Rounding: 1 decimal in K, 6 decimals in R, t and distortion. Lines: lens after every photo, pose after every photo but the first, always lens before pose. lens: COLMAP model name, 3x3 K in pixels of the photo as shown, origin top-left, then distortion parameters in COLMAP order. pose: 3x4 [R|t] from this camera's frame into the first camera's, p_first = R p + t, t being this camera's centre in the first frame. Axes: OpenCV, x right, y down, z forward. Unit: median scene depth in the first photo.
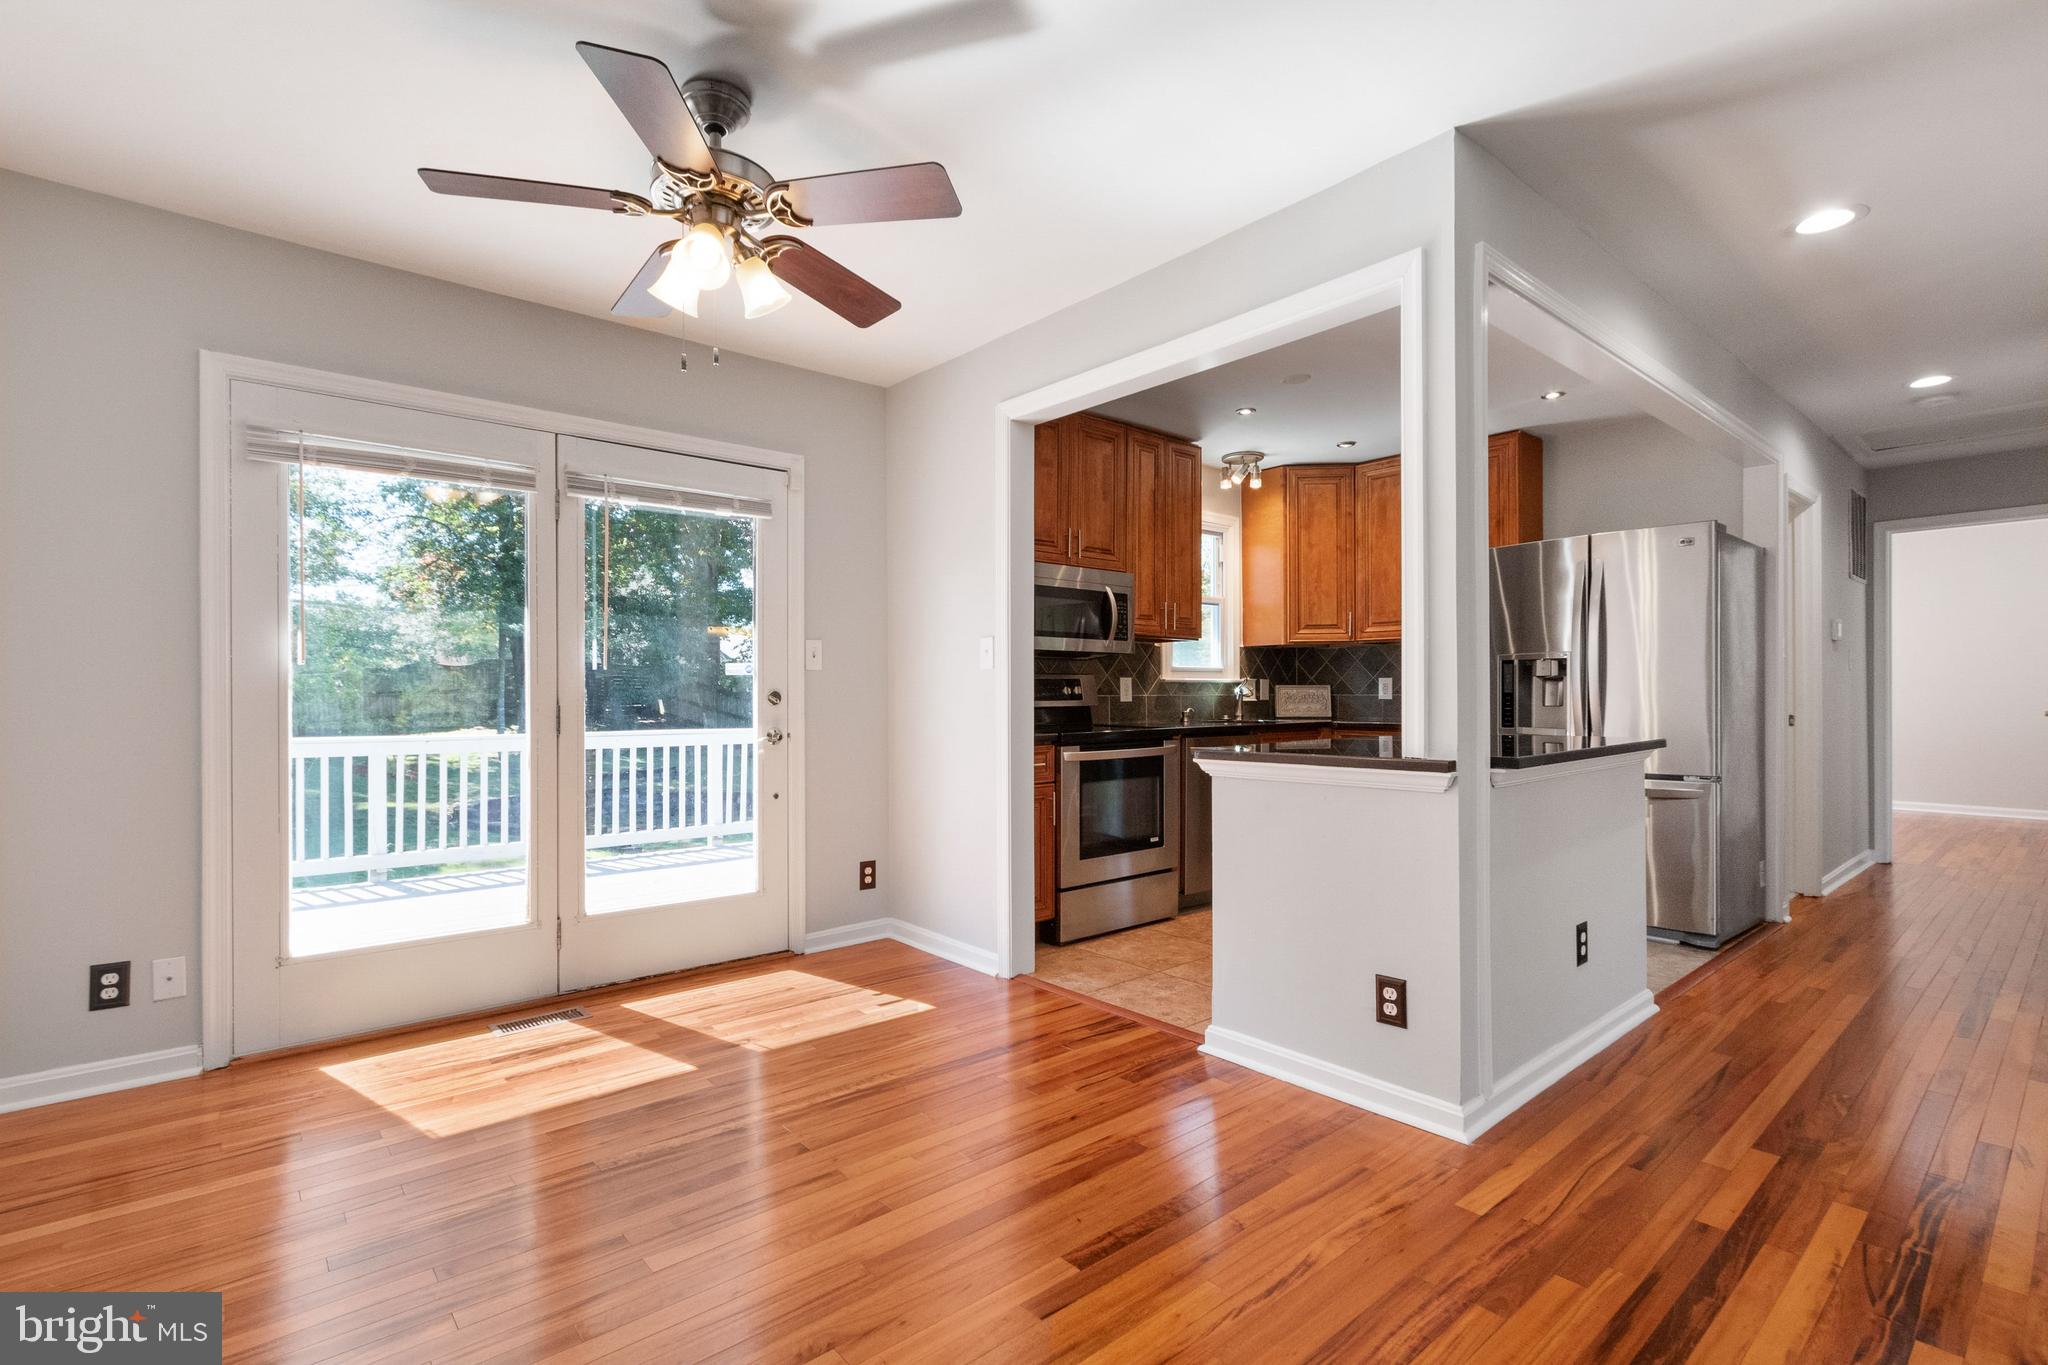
lens RADIAL K [[943.7, 0, 1012.5], [0, 943.7, 697.7], [0, 0, 1]] dist [0.000440, 0.000353]
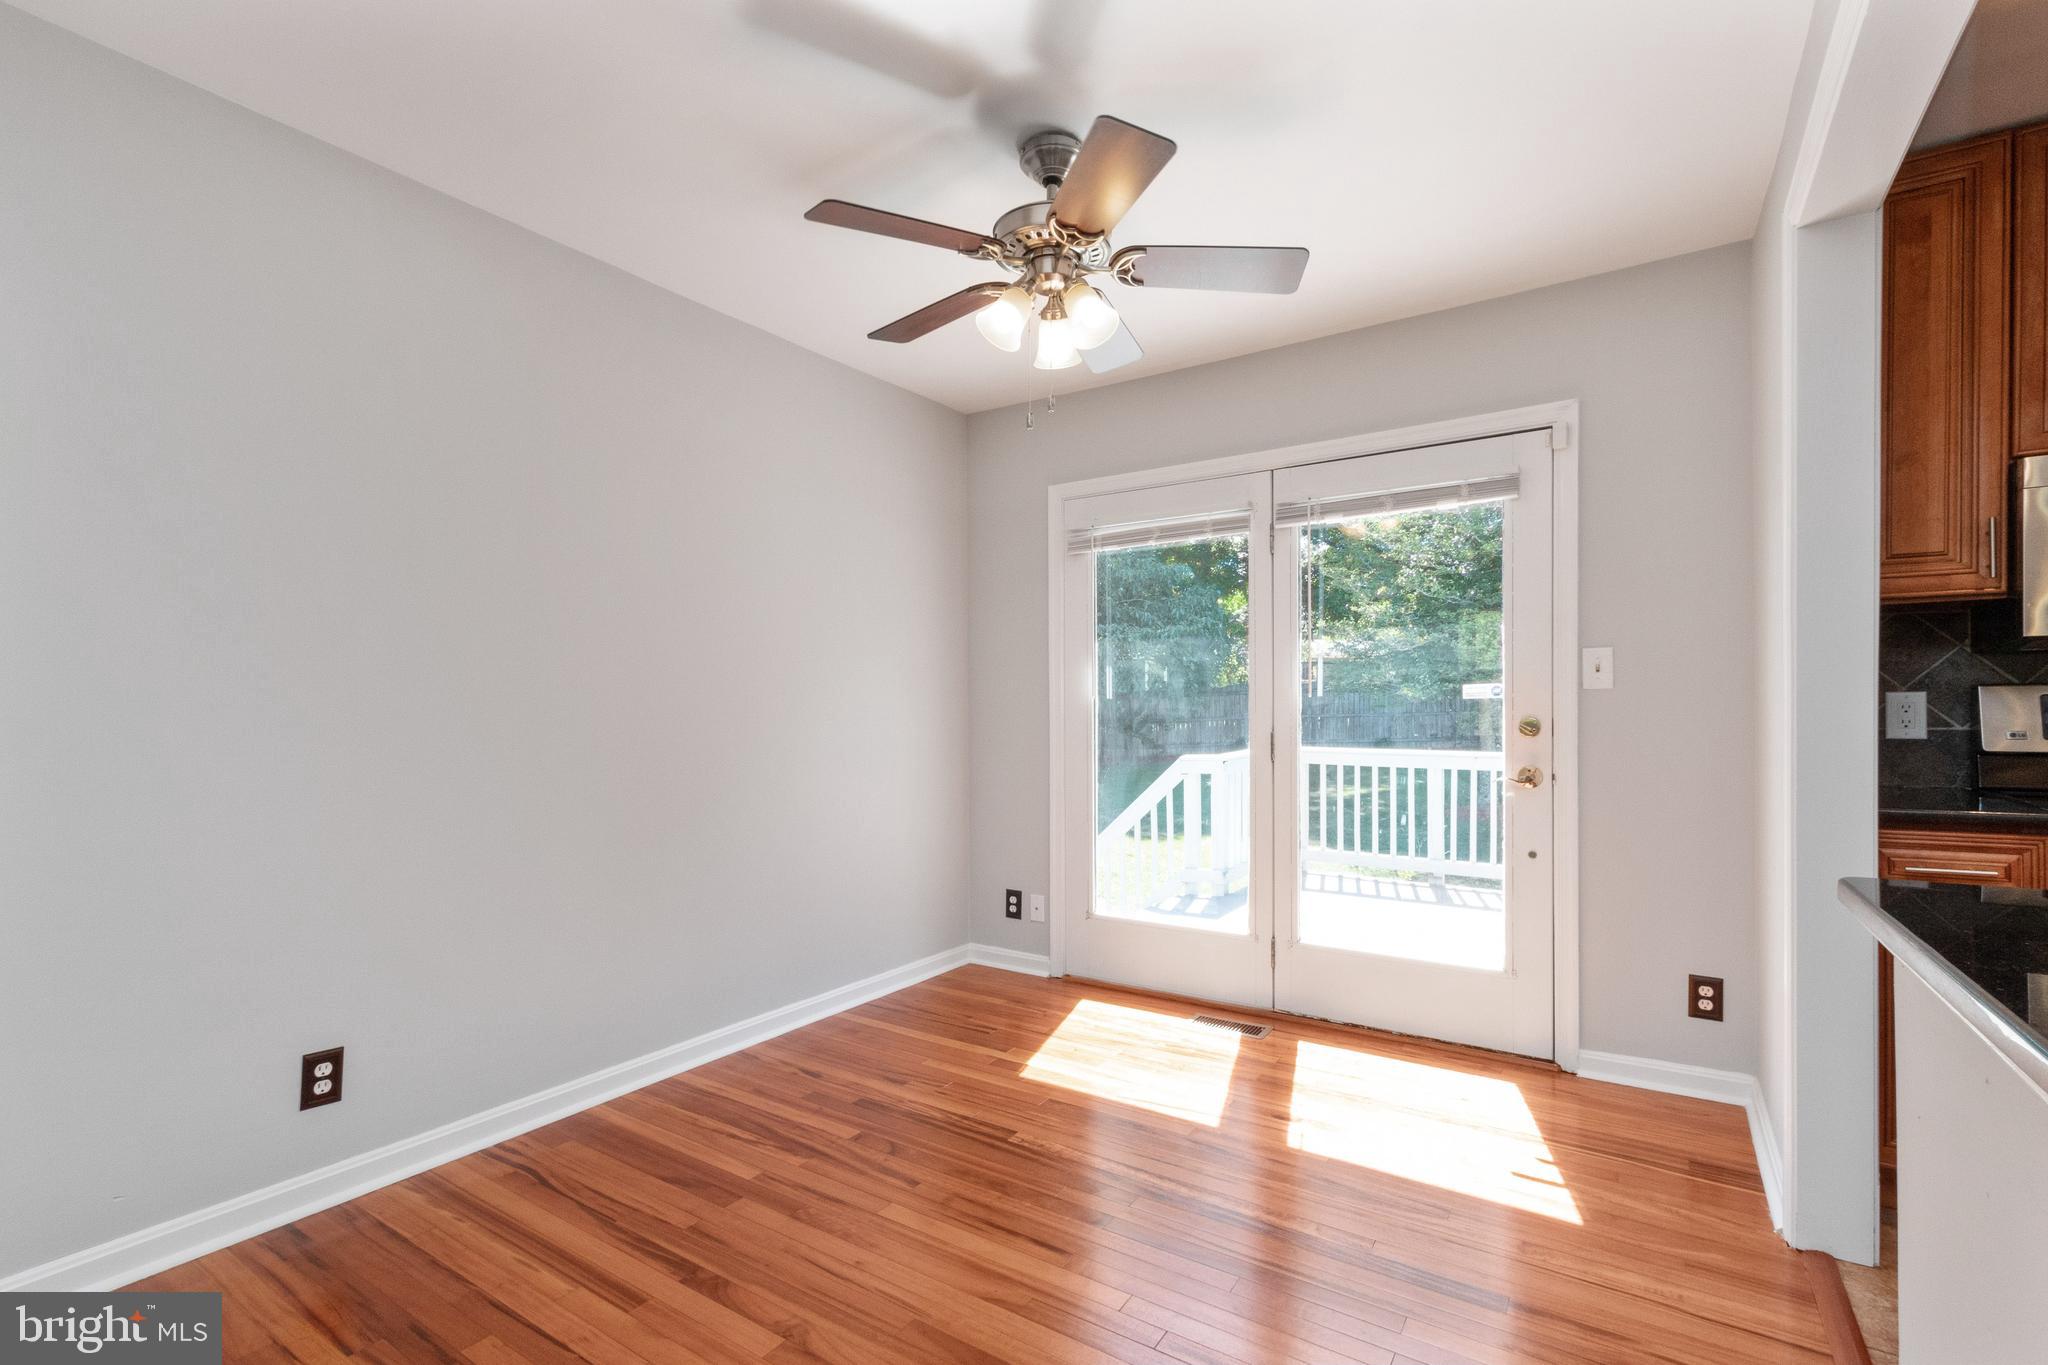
lens RADIAL K [[922.4, 0, 1018.0], [0, 922.4, 720.0], [0, 0, 1]] dist [0.002840, 0.000178]
pose [[0.275278, 0.012302, -0.961286, 0.419456], [0.003013, 0.999902, 0.013659, -0.020420], [0.961360, -0.006657, 0.275214, 0.457131]]
